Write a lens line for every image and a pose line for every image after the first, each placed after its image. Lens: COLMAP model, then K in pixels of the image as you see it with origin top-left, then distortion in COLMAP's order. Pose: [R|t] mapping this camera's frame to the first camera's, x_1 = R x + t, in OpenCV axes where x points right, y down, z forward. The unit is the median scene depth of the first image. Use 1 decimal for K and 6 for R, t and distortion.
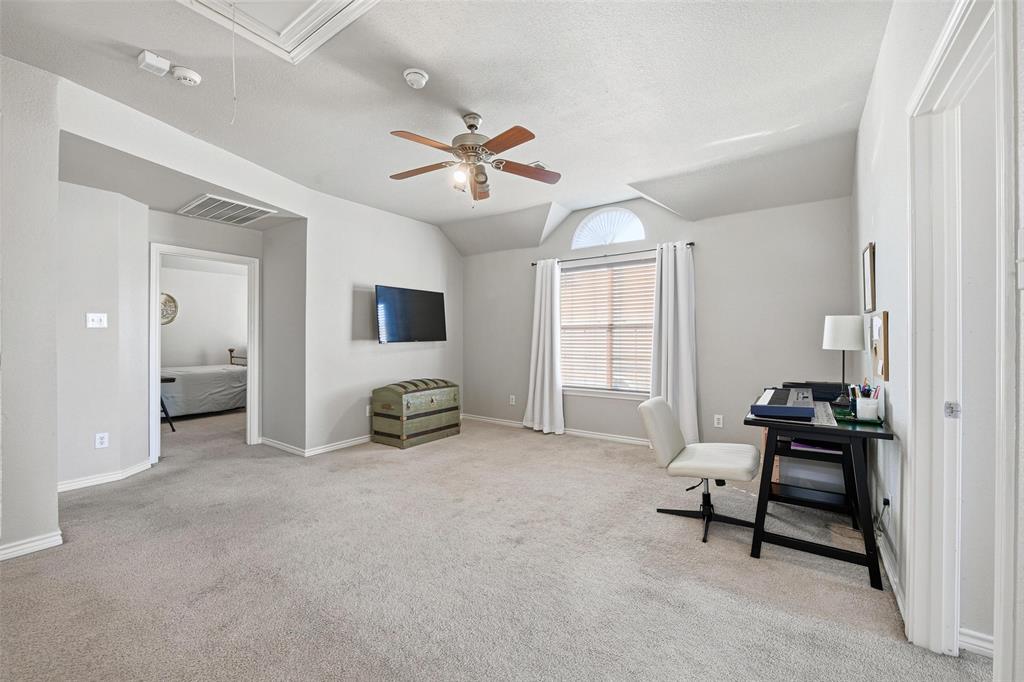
lens RADIAL K [[413.9, 0, 507.8], [0, 413.9, 339.5], [0, 0, 1]] dist [-0.000077, 0.000323]
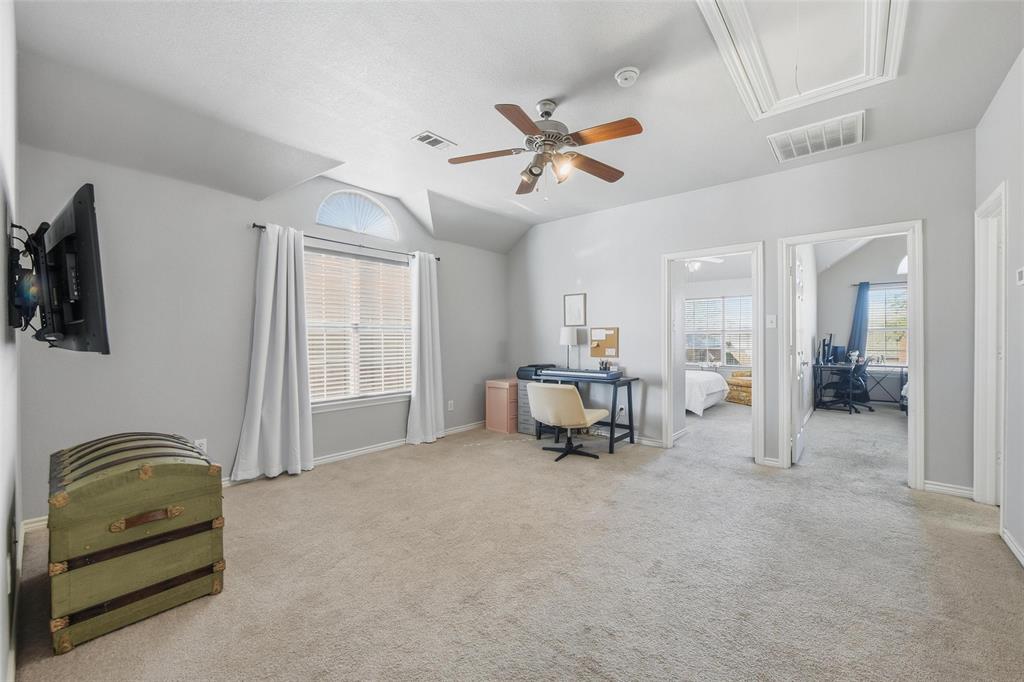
lens RADIAL K [[413.9, 0, 519.7], [0, 413.9, 341.2], [0, 0, 1]] dist [-0.000077, 0.000323]
pose [[0.069674, -0.004752, 0.997559, -0.710772], [0.007209, 0.999965, 0.004259, -0.000400], [-0.997544, 0.006895, 0.069706, 0.689368]]
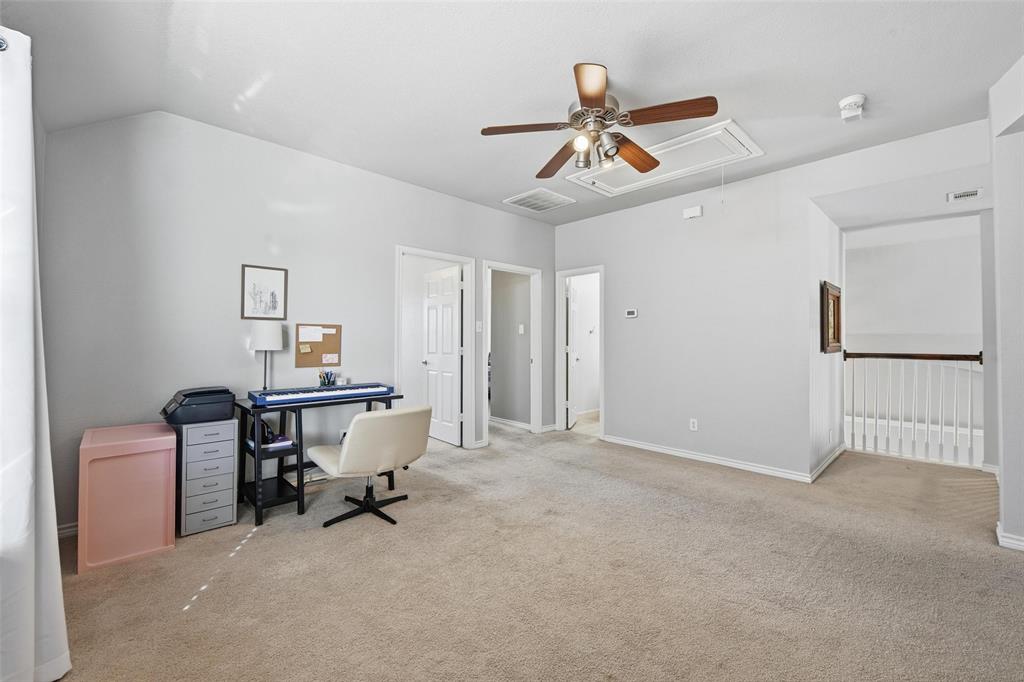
lens RADIAL K [[413.9, 0, 519.7], [0, 413.9, 338.9], [0, 0, 1]] dist [-0.000077, 0.000323]
pose [[-0.983503, -0.000753, 0.180889, -0.059371], [-0.000972, 0.999999, -0.001118, -0.003011], [-0.180888, -0.001275, -0.983503, 1.266338]]
